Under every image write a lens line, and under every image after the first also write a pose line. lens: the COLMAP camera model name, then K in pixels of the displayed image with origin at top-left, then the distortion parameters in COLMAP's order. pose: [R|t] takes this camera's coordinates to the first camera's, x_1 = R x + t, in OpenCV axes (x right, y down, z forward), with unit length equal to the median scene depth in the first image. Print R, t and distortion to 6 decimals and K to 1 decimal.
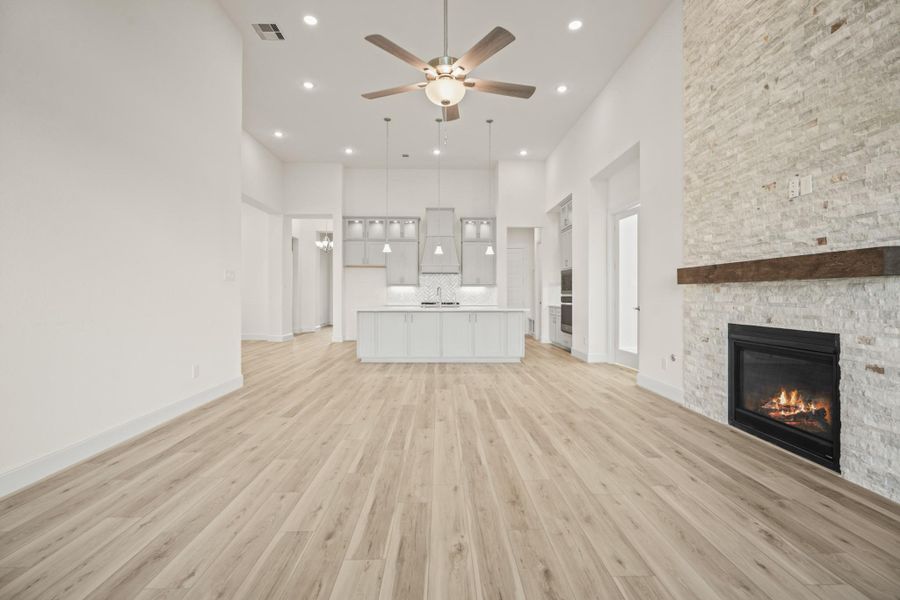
lens RADIAL K [[408.7, 0, 445.3], [0, 408.7, 295.0], [0, 0, 1]] dist [-0.004086, 0.001401]
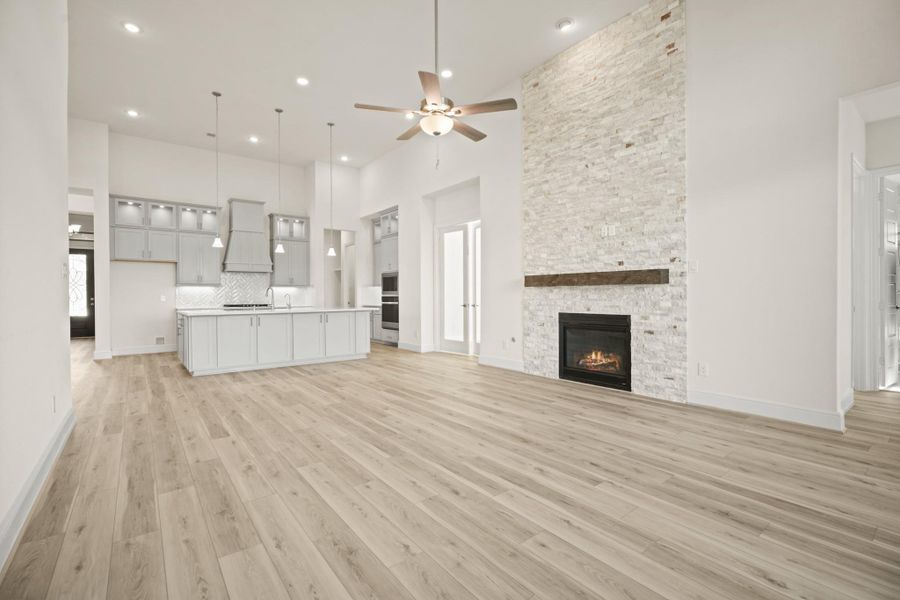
lens RADIAL K [[408.7, 0, 449.9], [0, 408.7, 298.9], [0, 0, 1]] dist [-0.004086, 0.001401]
pose [[0.800815, -0.012081, 0.598790, -0.565897], [0.007047, 0.999917, 0.010750, -0.001594], [-0.598870, -0.004389, 0.800834, 0.016681]]
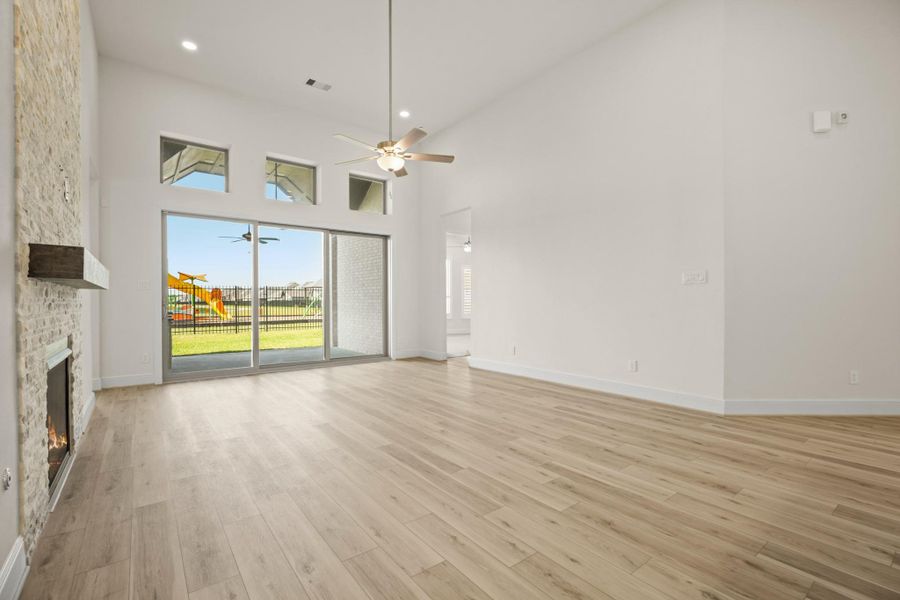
lens RADIAL K [[408.7, 0, 449.9], [0, 408.7, 300.8], [0, 0, 1]] dist [-0.004086, 0.001401]
pose [[-0.805693, -0.000894, -0.592333, 0.582815], [-0.000336, 0.999999, -0.001053, 0.001130], [0.592334, -0.000649, -0.805692, 1.907638]]
